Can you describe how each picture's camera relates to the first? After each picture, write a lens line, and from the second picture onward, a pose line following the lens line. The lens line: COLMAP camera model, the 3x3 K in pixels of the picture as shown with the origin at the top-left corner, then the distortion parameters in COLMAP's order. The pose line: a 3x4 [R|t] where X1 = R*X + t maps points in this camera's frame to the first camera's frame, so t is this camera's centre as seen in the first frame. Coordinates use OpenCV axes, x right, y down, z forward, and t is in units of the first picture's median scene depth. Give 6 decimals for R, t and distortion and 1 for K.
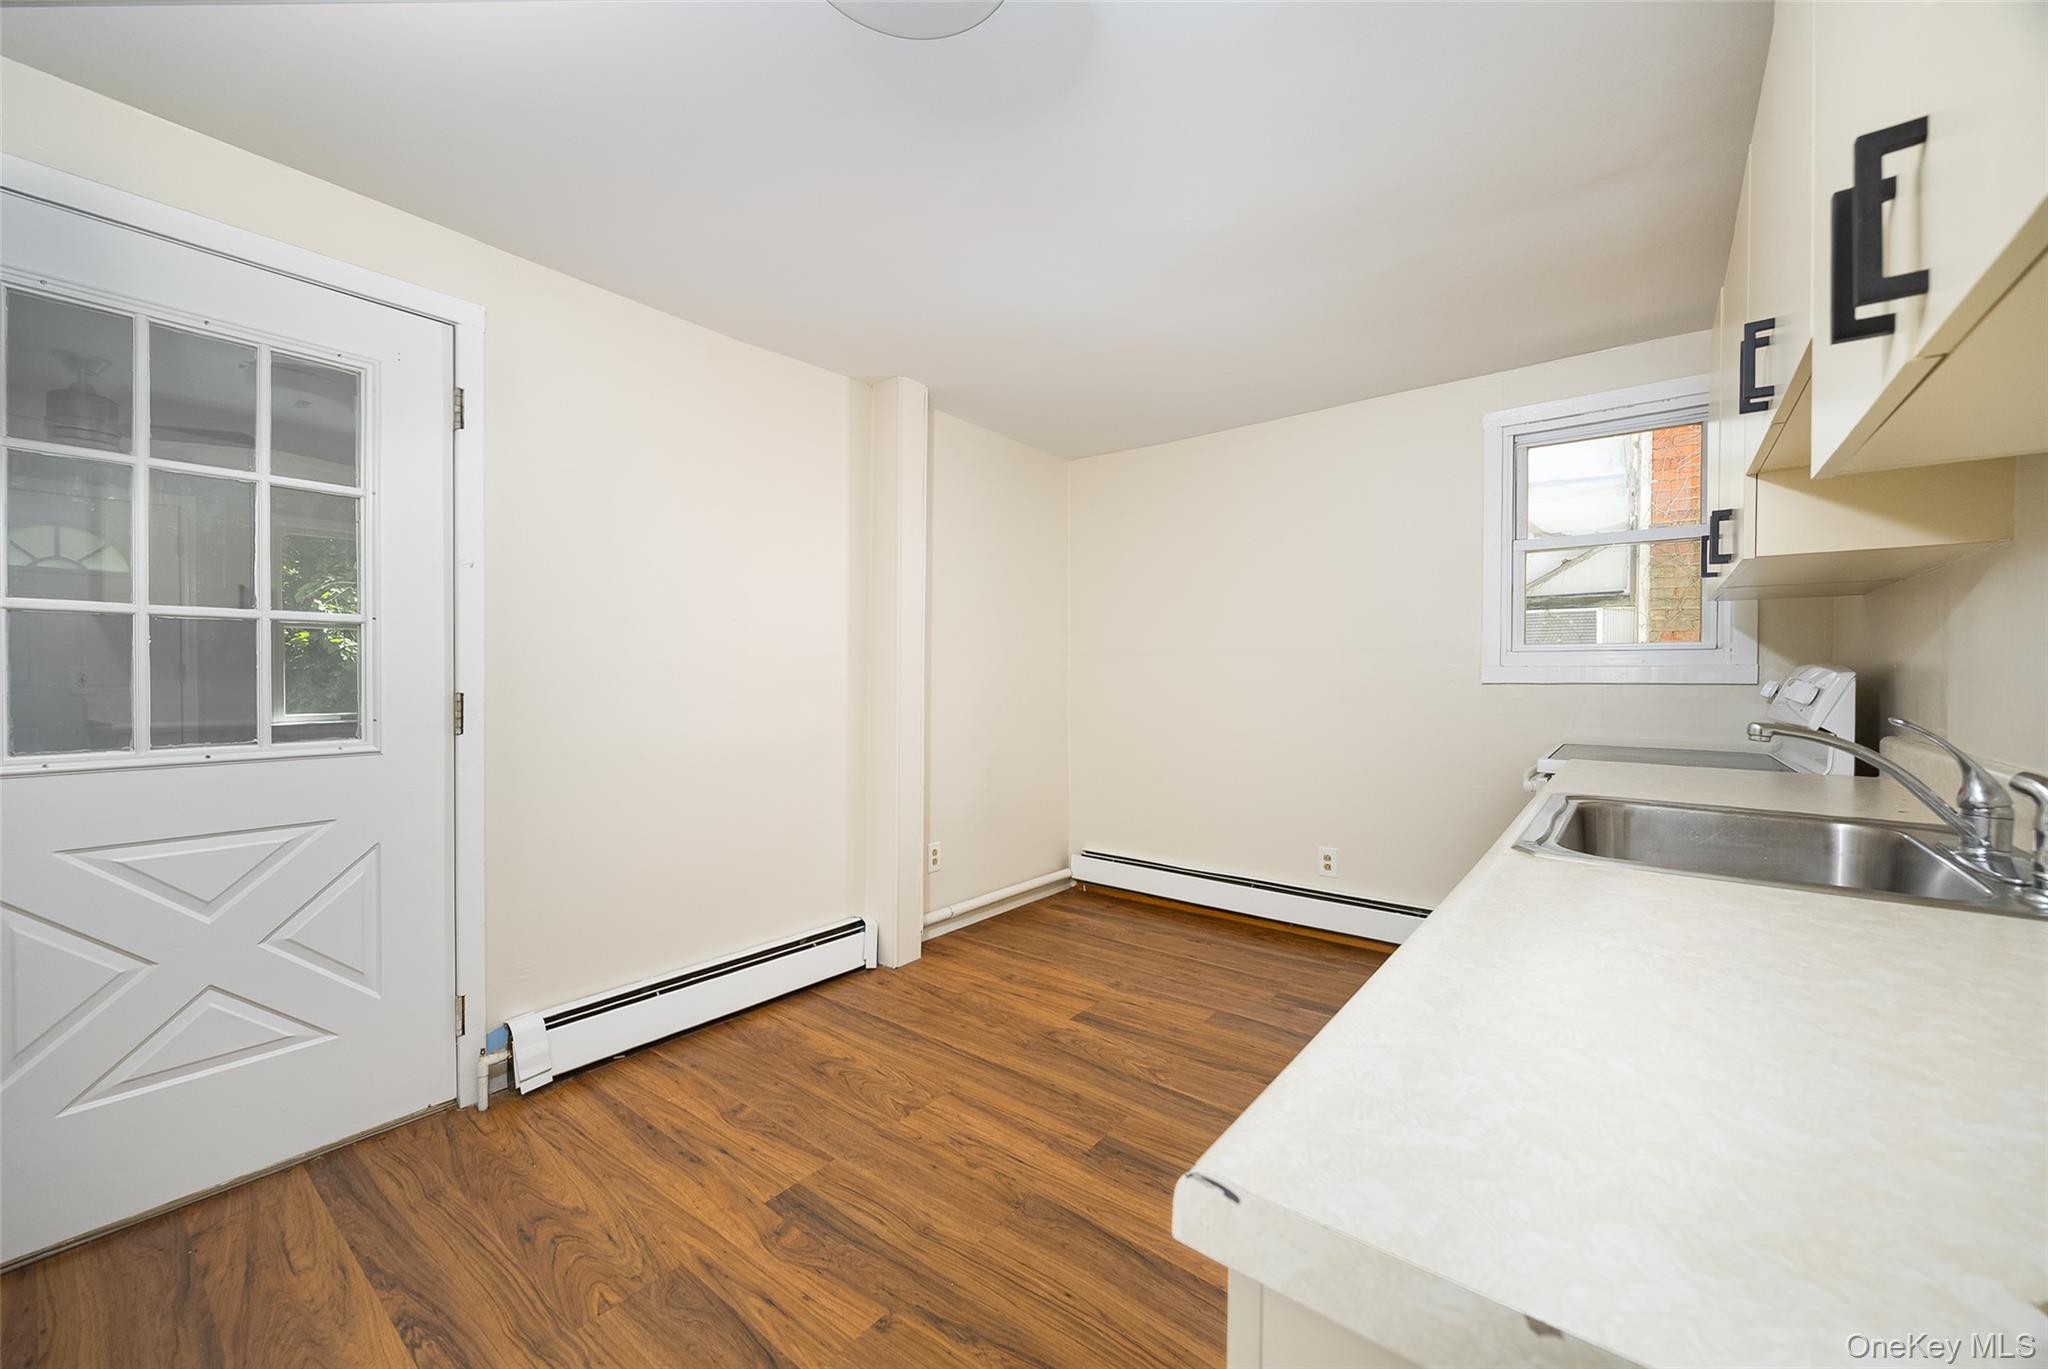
lens RADIAL K [[801.9, 0, 1019.9], [0, 801.9, 681.1], [0, 0, 1]] dist [0.001107, 0.000062]
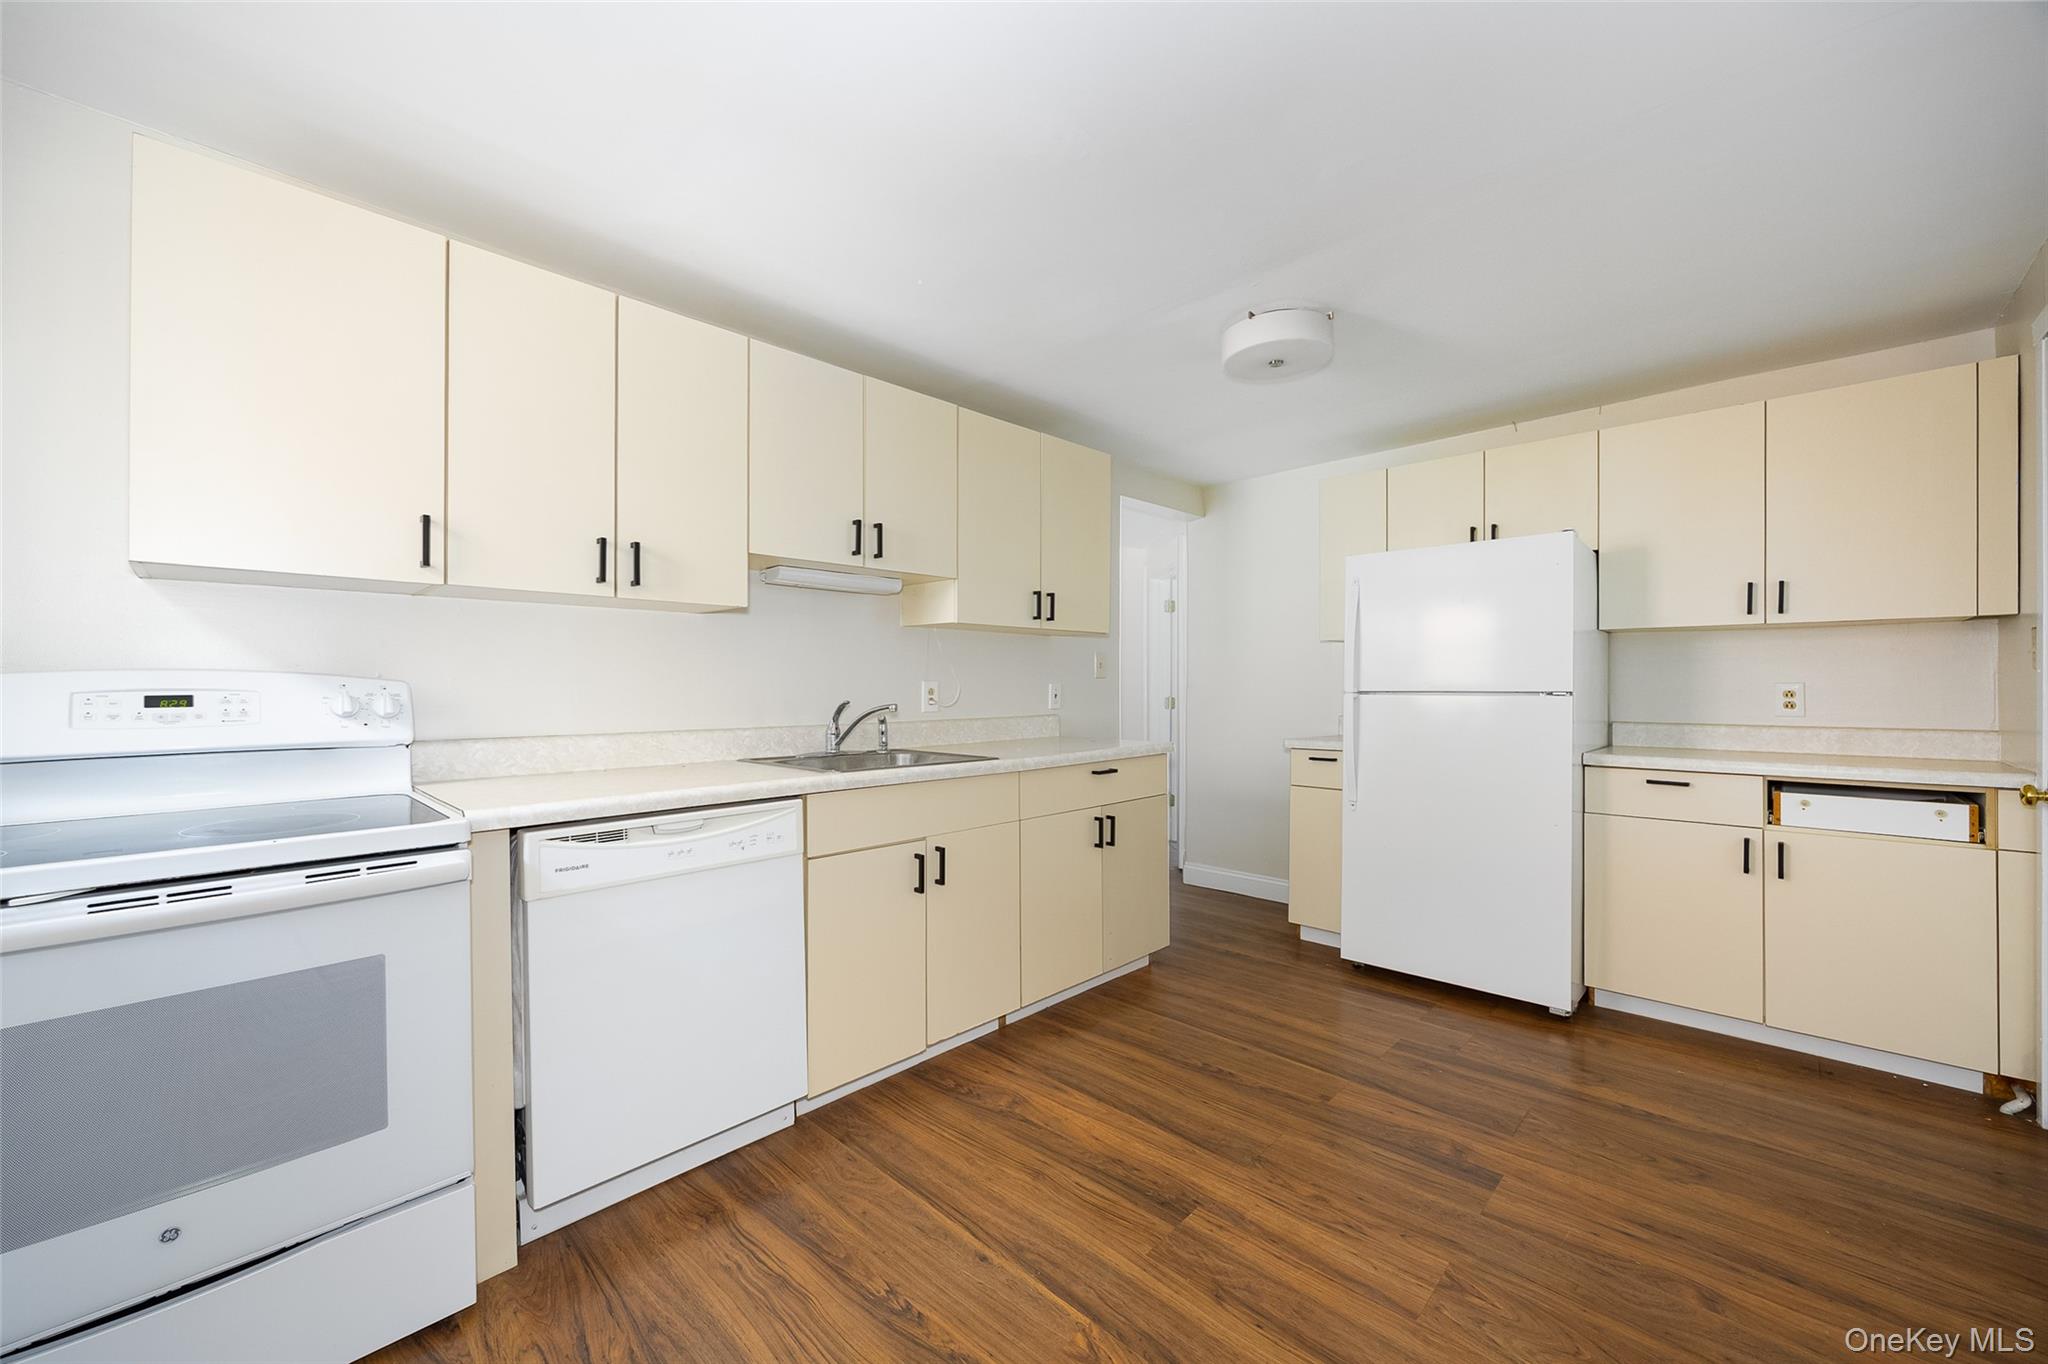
lens RADIAL K [[801.9, 0, 1026.8], [0, 801.9, 682.5], [0, 0, 1]] dist [0.001107, 0.000062]
pose [[-0.995581, -0.004305, 0.093804, 0.193696], [-0.003541, 0.999959, 0.008314, -0.008672], [-0.093836, 0.007945, -0.995556, 1.917763]]
